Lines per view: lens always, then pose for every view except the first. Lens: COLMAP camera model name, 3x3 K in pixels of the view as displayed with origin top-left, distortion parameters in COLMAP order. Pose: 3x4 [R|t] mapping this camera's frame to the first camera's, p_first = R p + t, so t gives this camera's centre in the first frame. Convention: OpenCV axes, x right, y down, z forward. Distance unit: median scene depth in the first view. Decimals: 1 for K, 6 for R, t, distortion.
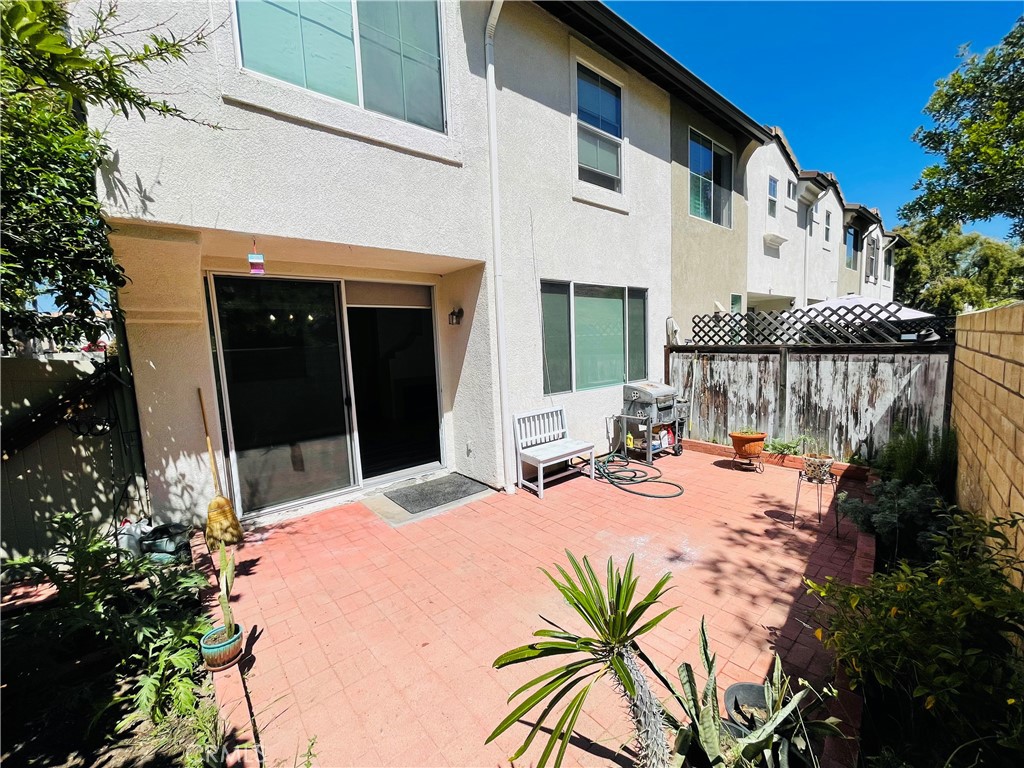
lens RADIAL K [[412.5, 0, 510.8], [0, 412.5, 385.5], [0, 0, 1]] dist [-0.001858, 0.000345]
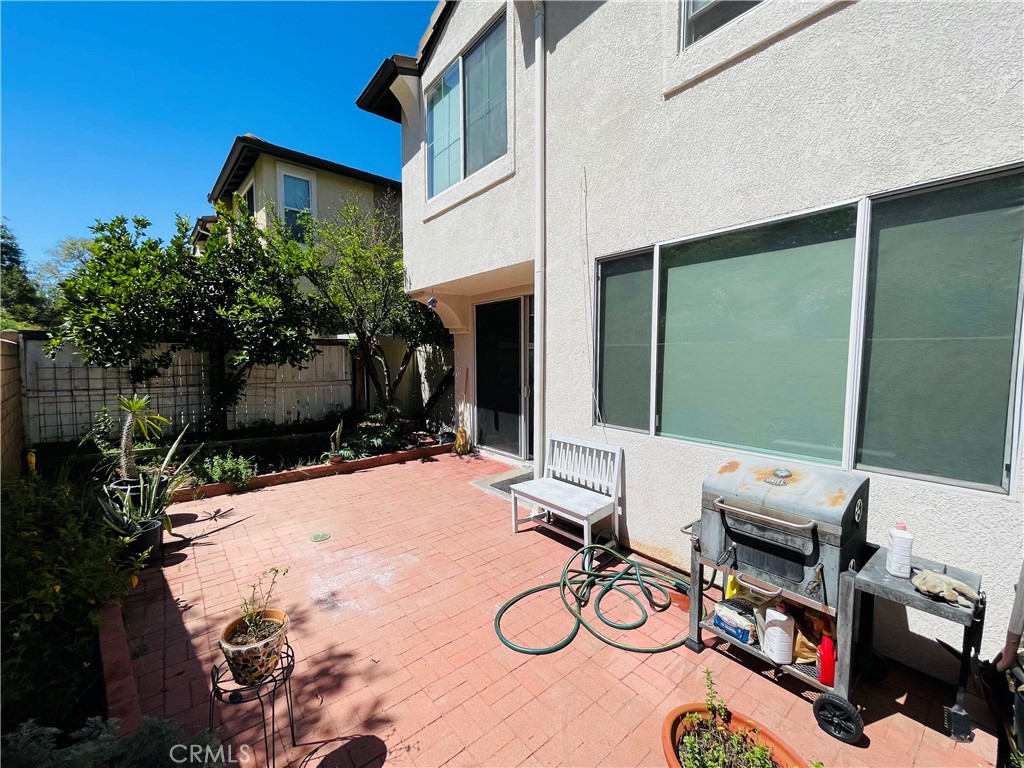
lens RADIAL K [[412.5, 0, 505.6], [0, 412.5, 386.0], [0, 0, 1]] dist [-0.001858, 0.000345]
pose [[-0.018381, 0.118736, -0.992756, 0.812784], [-0.102025, 0.987518, 0.119998, -0.113369], [0.994612, 0.103491, -0.006037, 0.881603]]
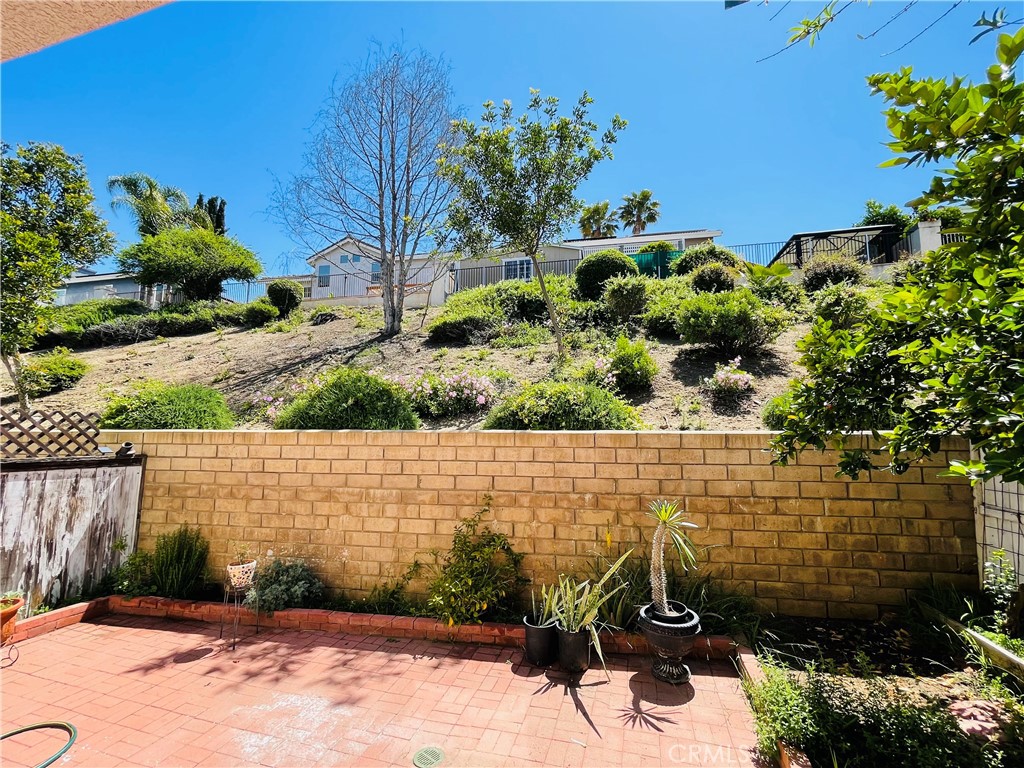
lens RADIAL K [[452.0, 0, 506.1], [0, 452.0, 384.7], [0, 0, 1]] dist [-0.002341, 0.000289]
pose [[-0.550759, 0.136128, 0.823489, -0.434998], [0.105821, 0.990037, -0.092886, -0.066992], [-0.827929, 0.035985, -0.559677, 0.760900]]
